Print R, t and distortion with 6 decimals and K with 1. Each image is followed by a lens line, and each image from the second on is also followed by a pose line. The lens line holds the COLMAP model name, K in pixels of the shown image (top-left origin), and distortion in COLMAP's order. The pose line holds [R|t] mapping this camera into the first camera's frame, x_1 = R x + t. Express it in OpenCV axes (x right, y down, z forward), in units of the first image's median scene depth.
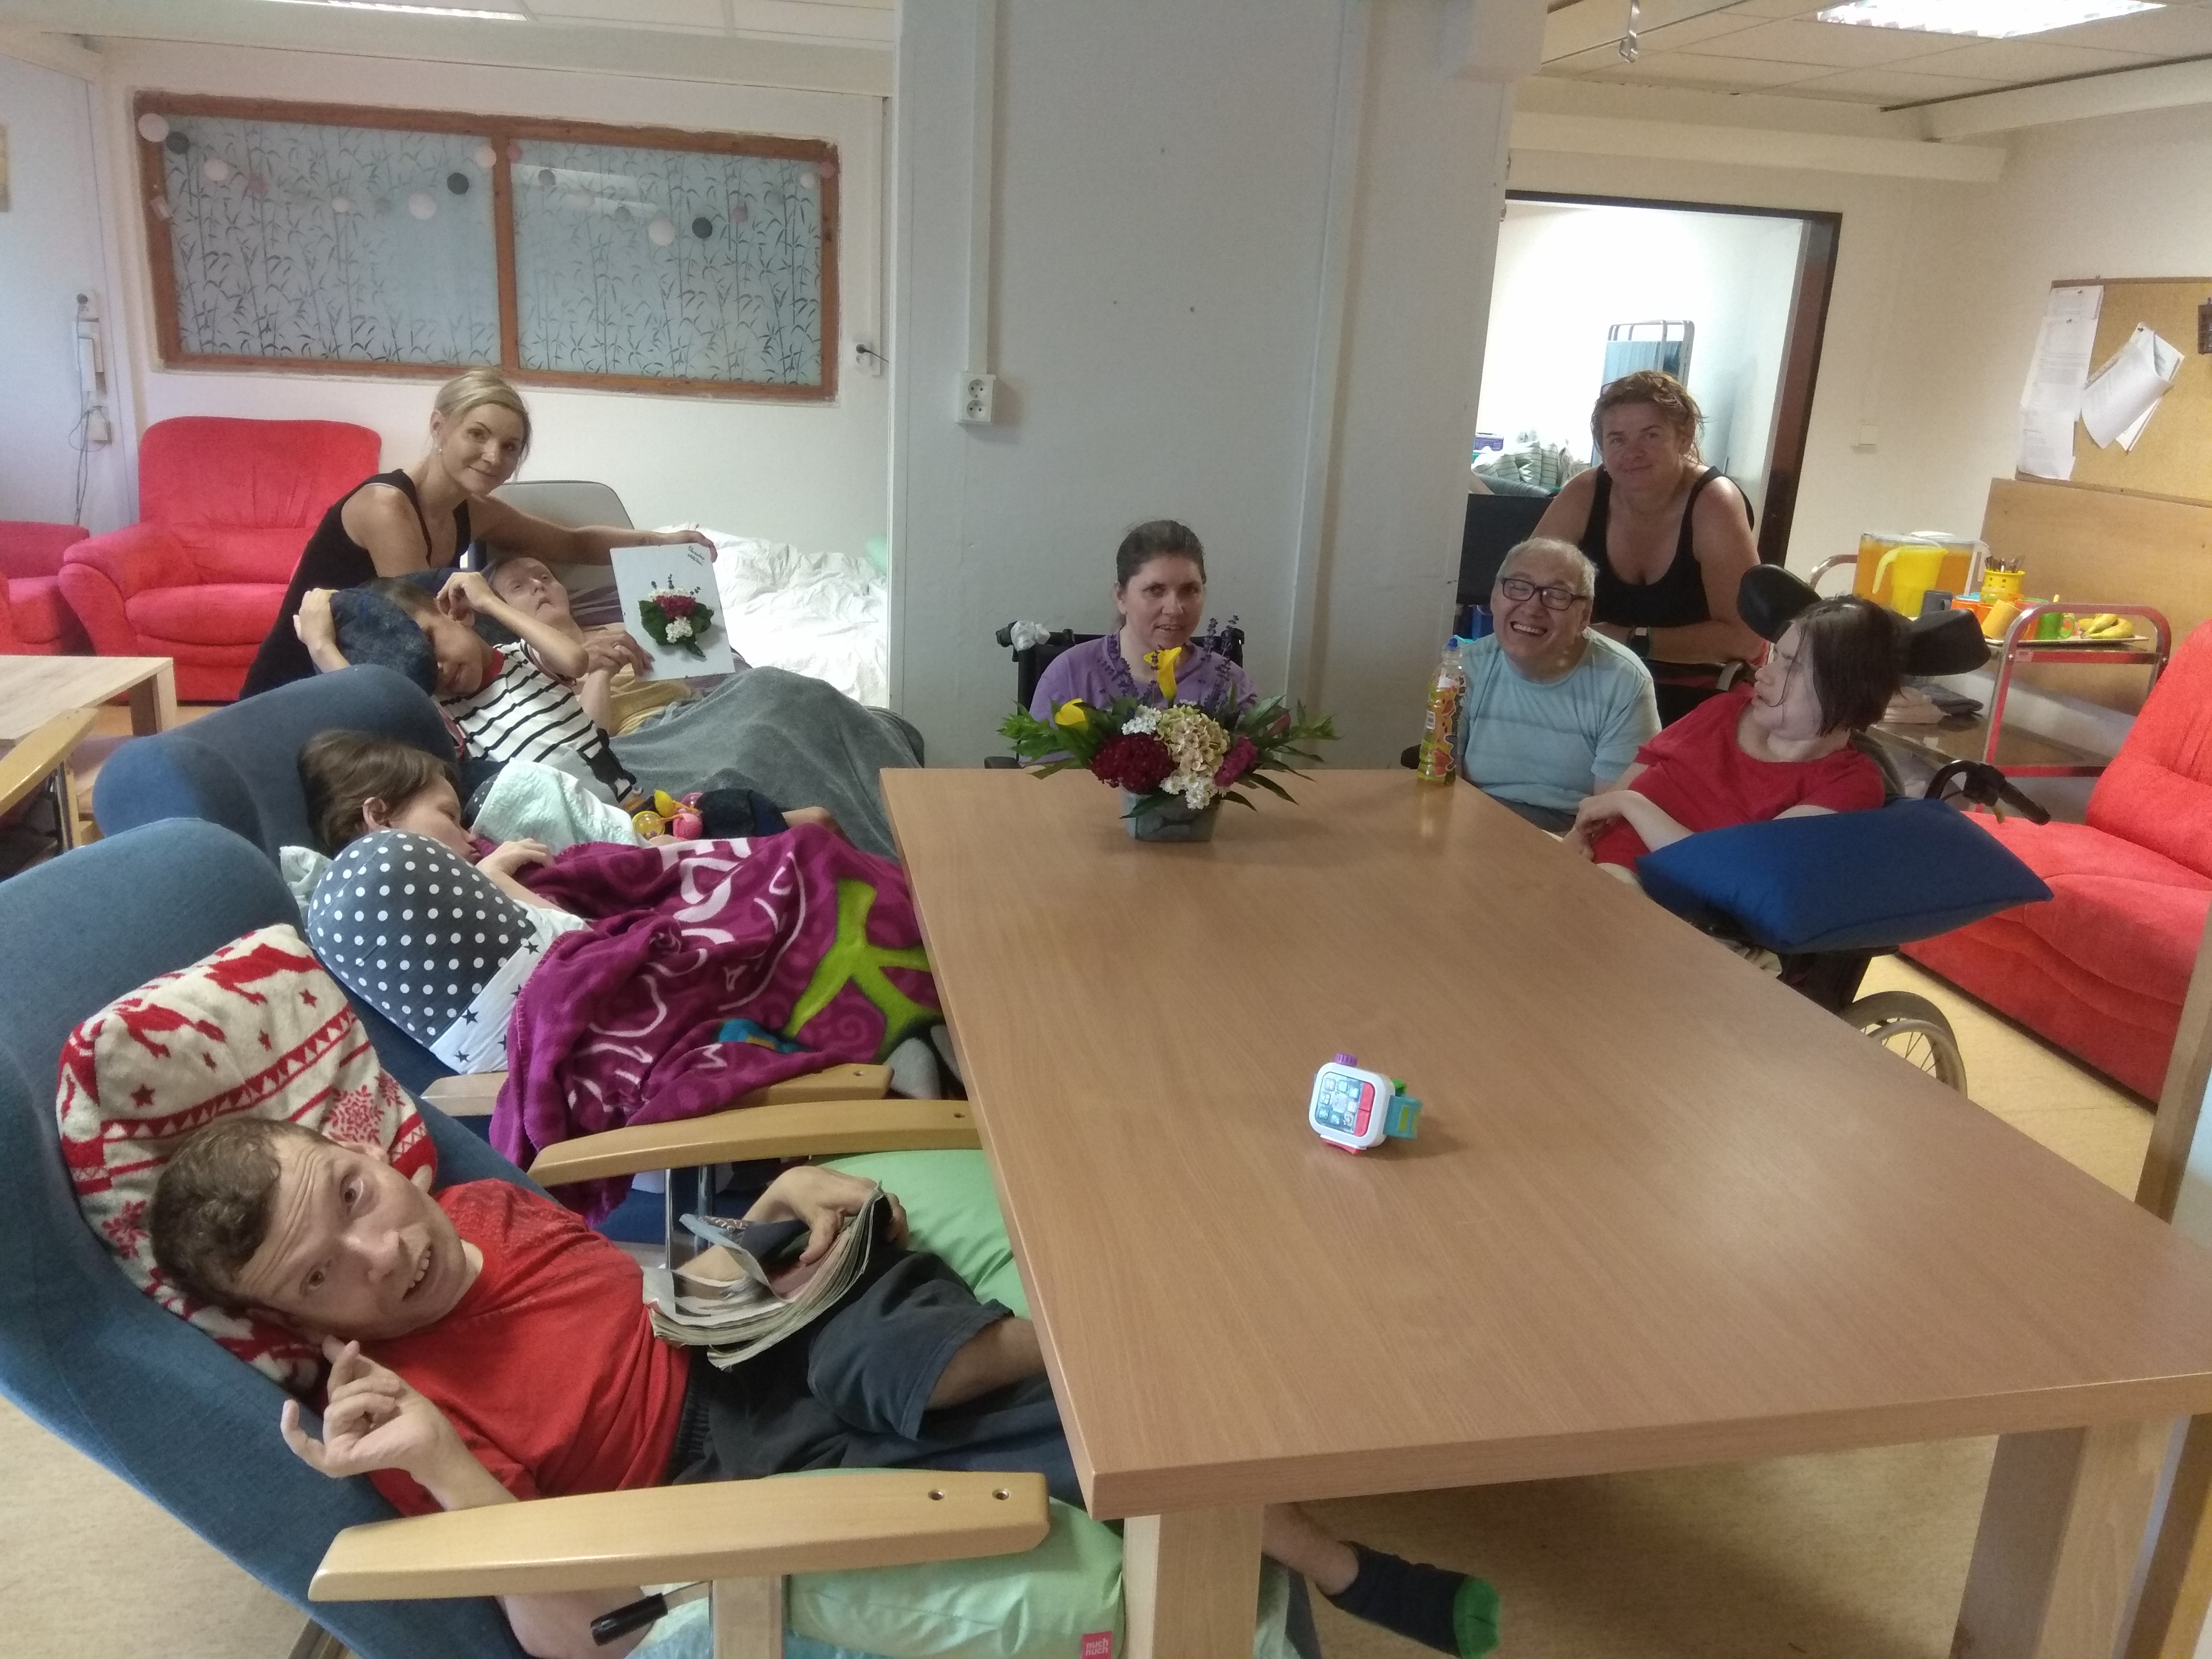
lens RADIAL K [[1682.9, 0, 1090.1], [0, 1682.9, 835.6], [0, 0, 1]] dist [0.037137, -0.061766]
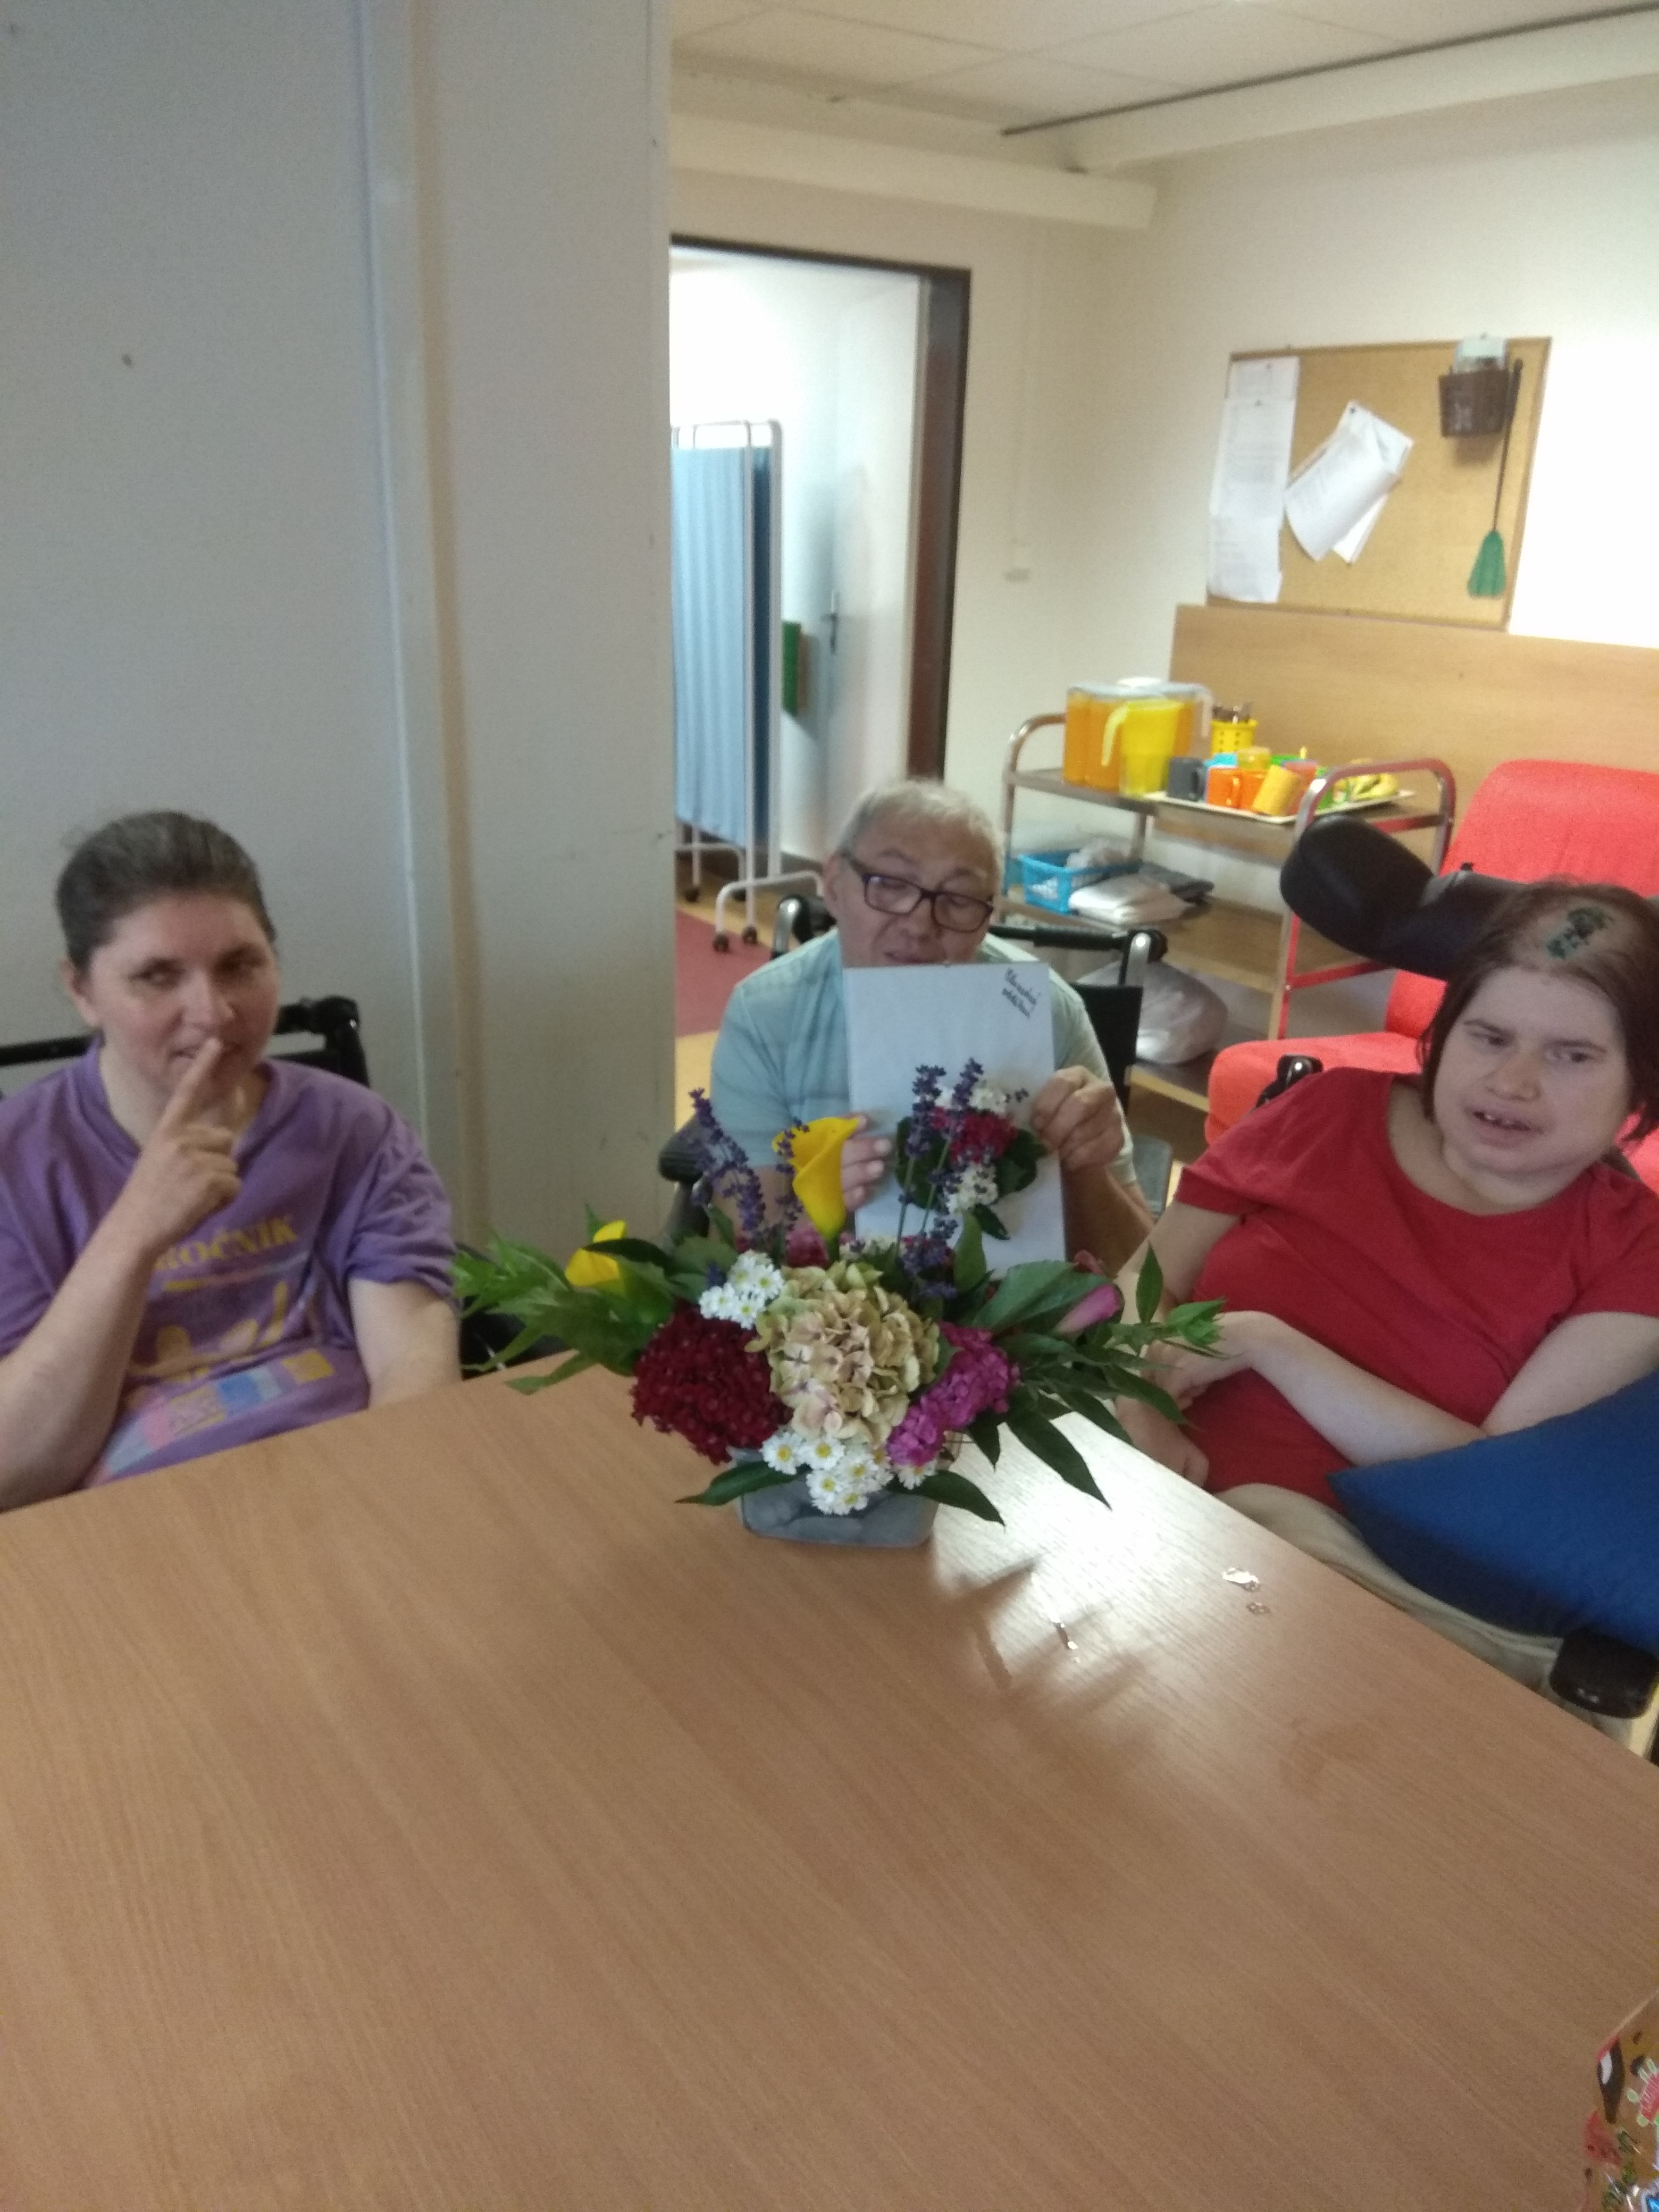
lens RADIAL K [[1682.9, 0, 811.1], [0, 1682.9, 1110.6], [0, 0, 1]] dist [0.037137, -0.061766]
pose [[0.906601, -0.163940, 0.388843, 0.007800], [0.133505, 0.985550, 0.104245, -0.066048], [-0.400315, -0.042596, 0.915387, 0.260953]]
